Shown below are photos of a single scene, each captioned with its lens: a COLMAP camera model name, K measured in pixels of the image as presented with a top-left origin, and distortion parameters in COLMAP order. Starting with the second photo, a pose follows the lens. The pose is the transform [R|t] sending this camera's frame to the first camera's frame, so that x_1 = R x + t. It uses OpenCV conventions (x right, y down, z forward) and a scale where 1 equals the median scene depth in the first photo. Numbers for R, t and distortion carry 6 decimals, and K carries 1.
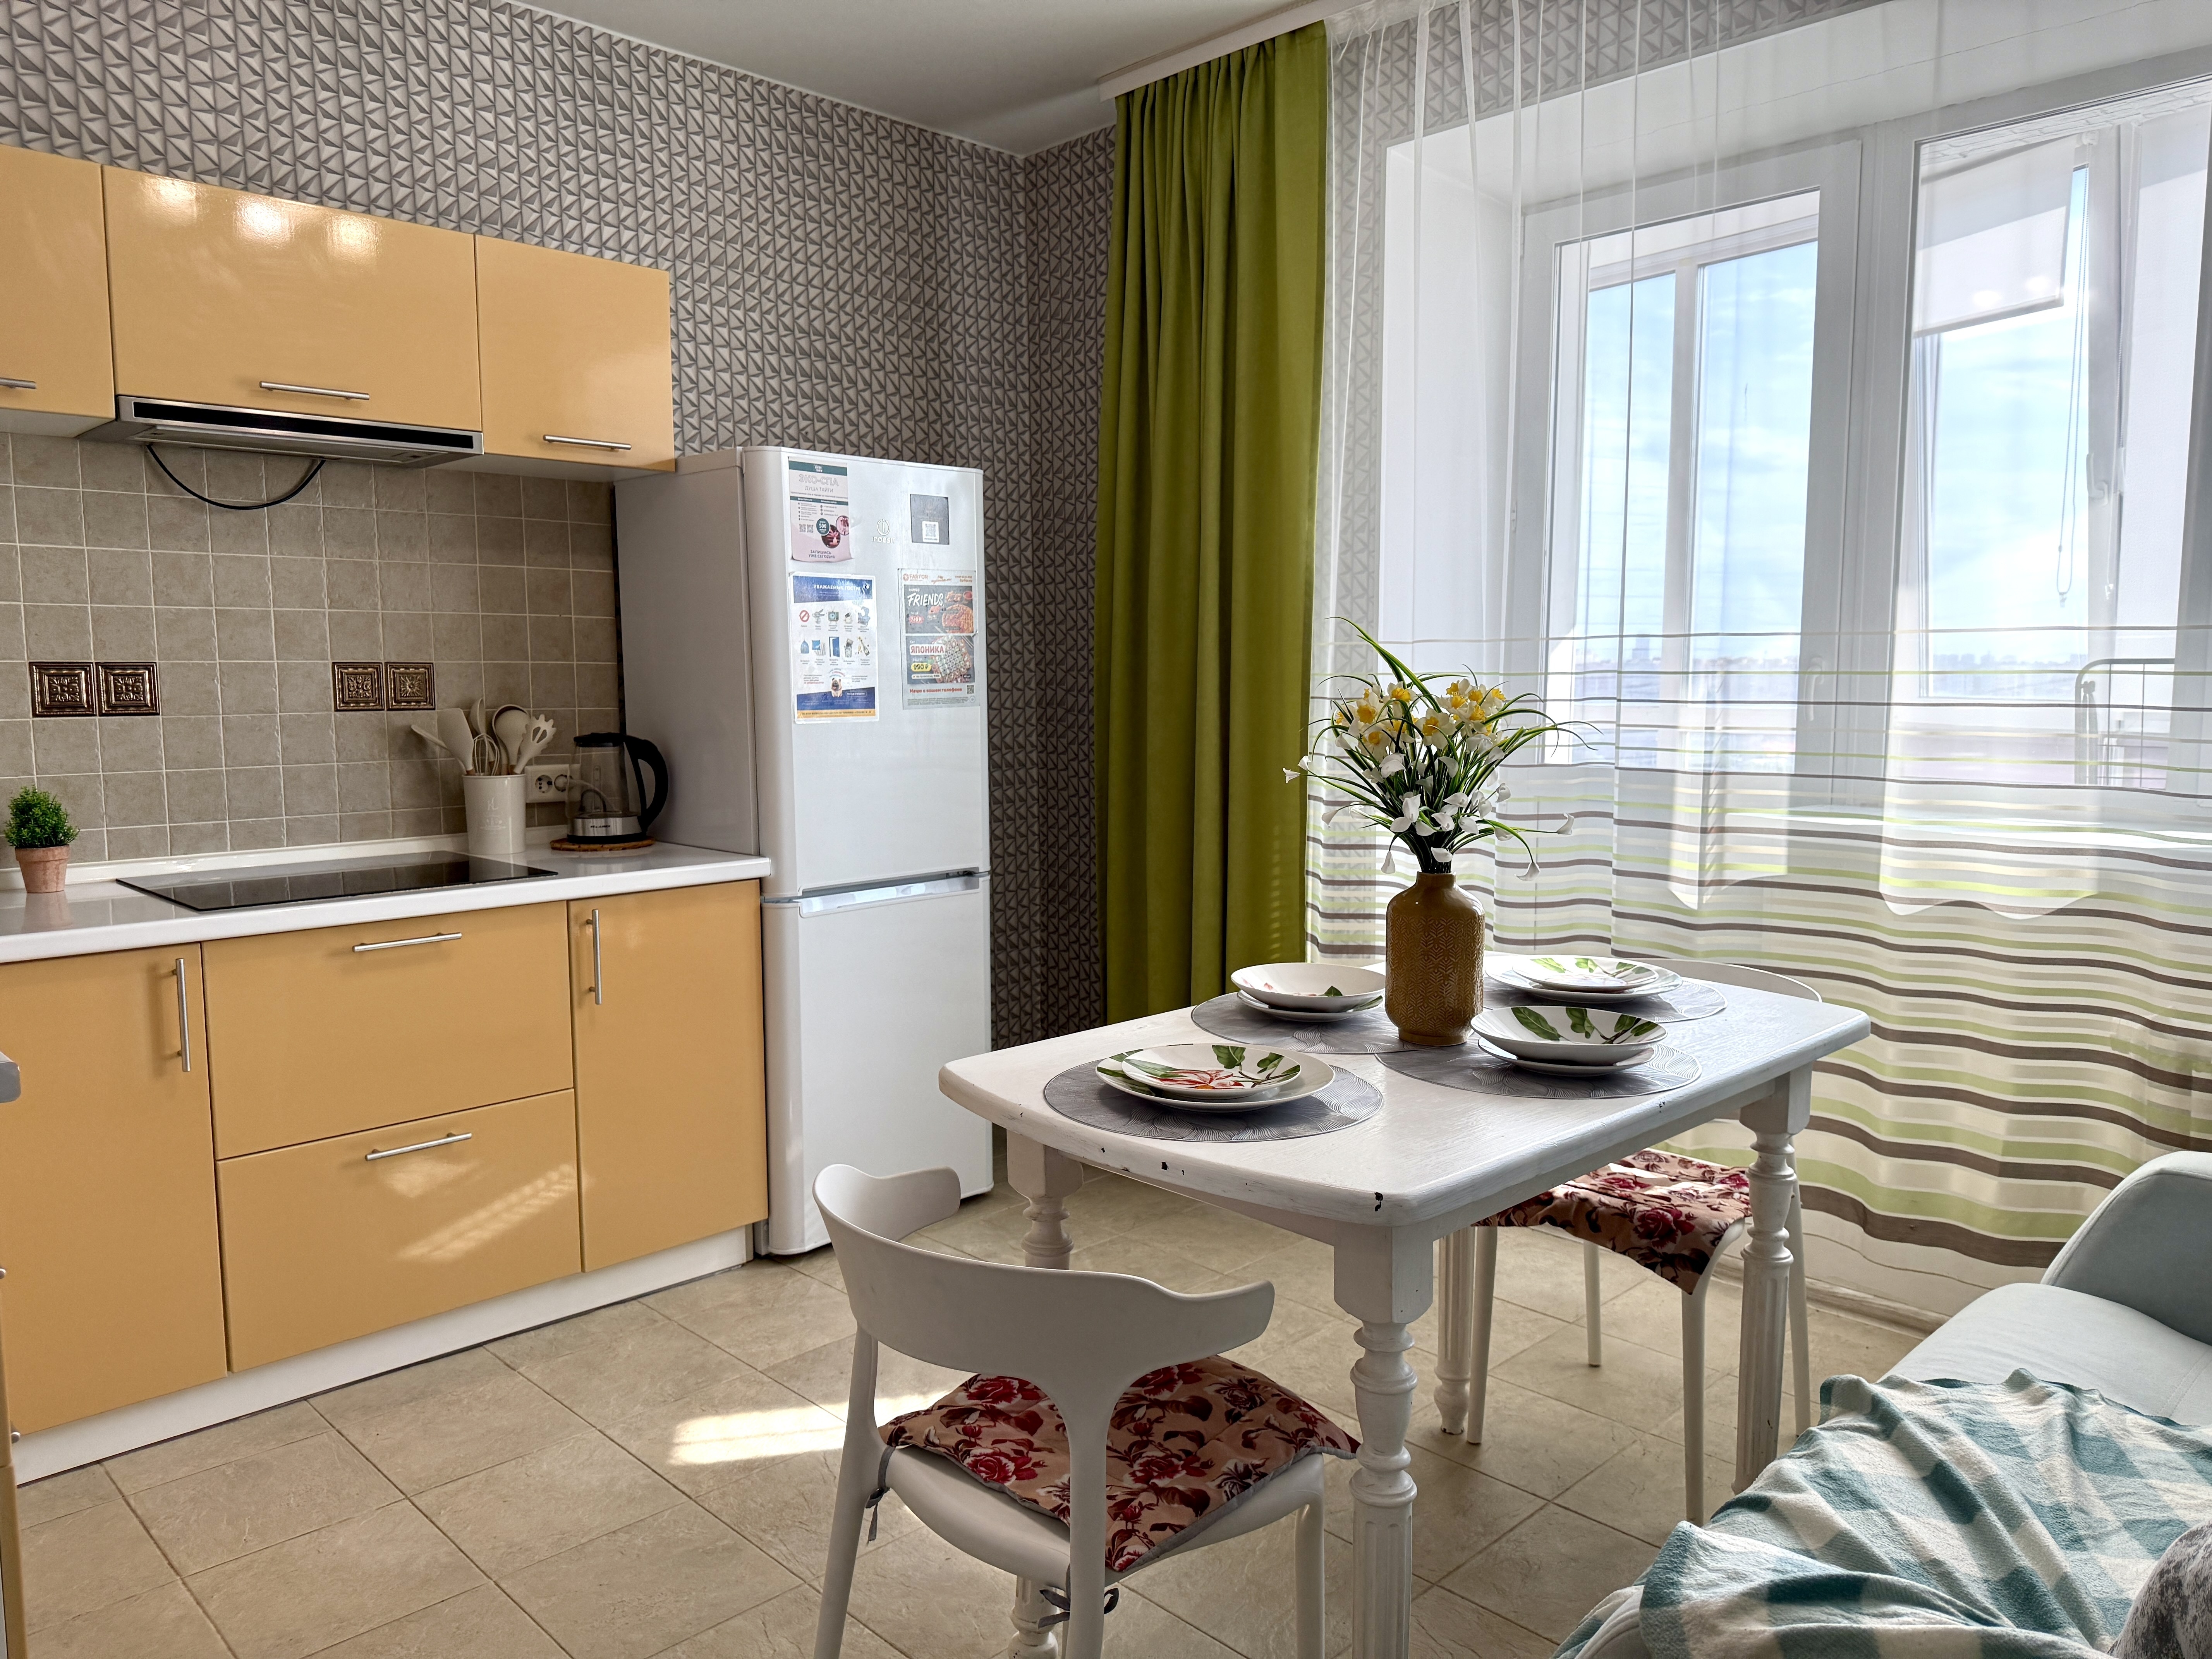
lens RADIAL K [[1540.5, 0, 1109.7], [0, 1540.5, 838.6], [0, 0, 1]] dist [0.085260, -0.131337]
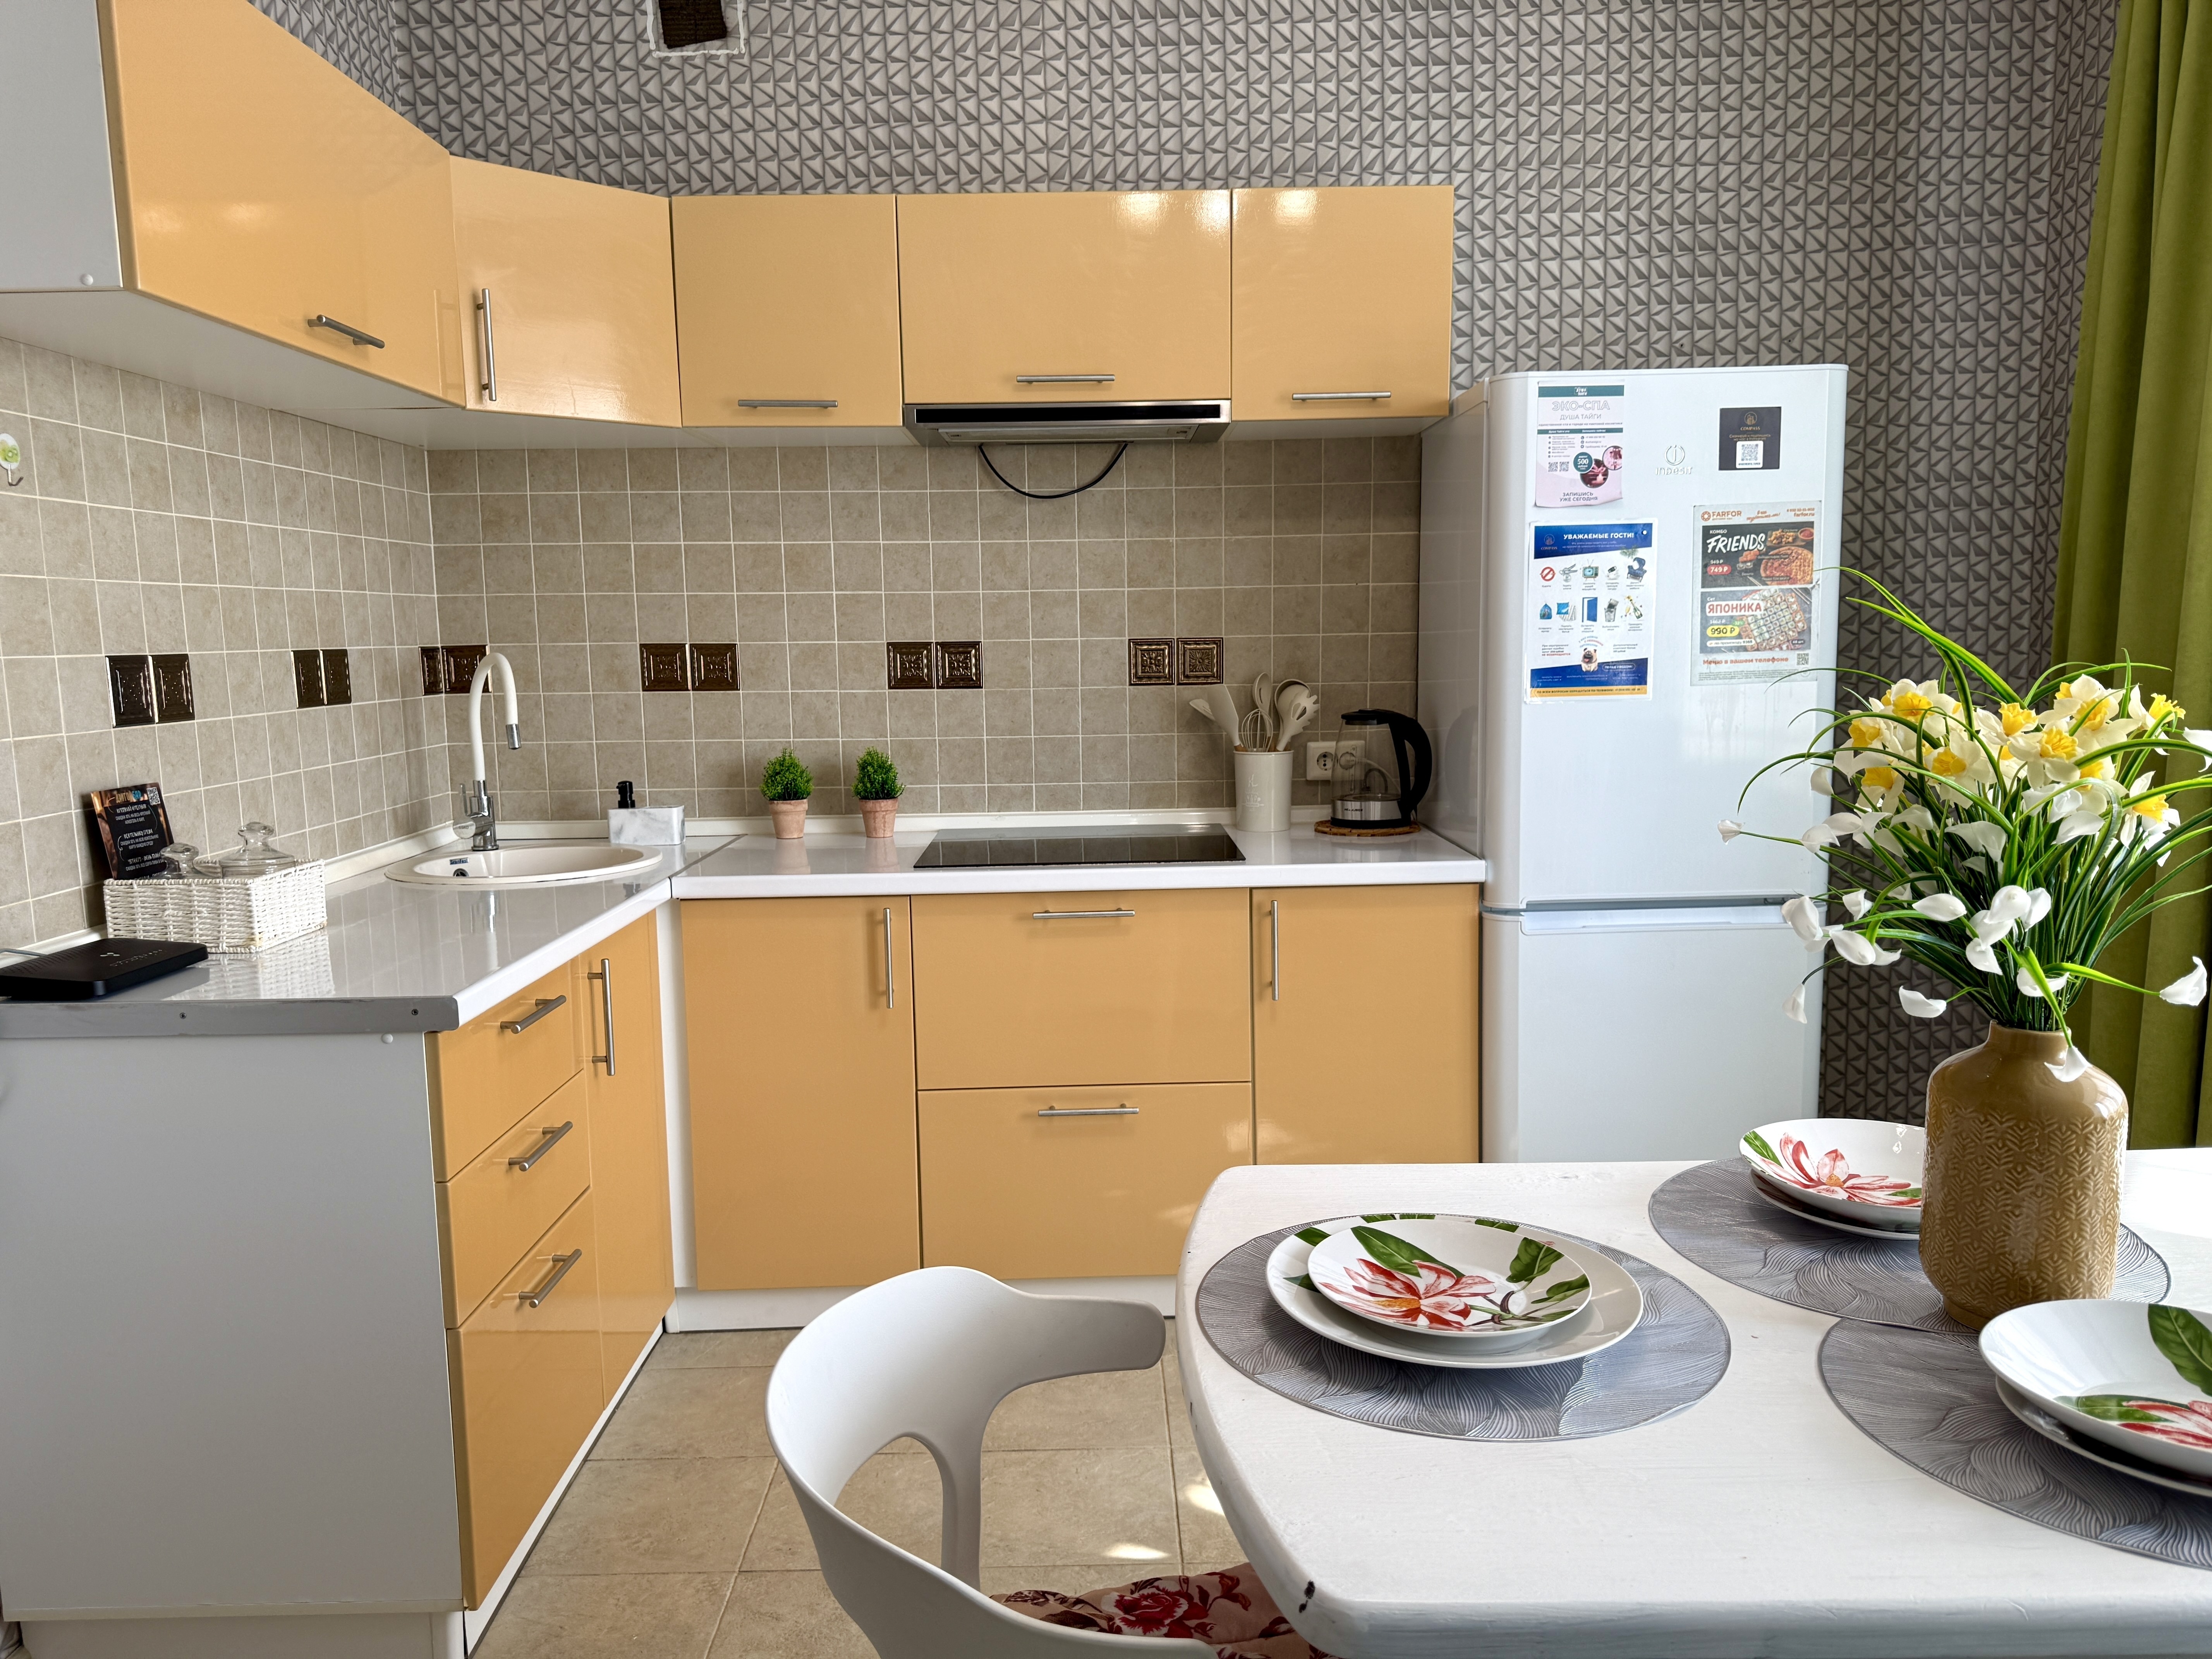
lens RADIAL K [[1544.7, 0, 1111.3], [0, 1544.7, 848.9], [0, 0, 1]] dist [0.070207, -0.093435]
pose [[0.720946, 0.084030, -0.687878, 0.215167], [-0.059823, 0.996462, 0.059028, -0.031420], [0.690404, -0.001405, 0.723423, 0.230079]]
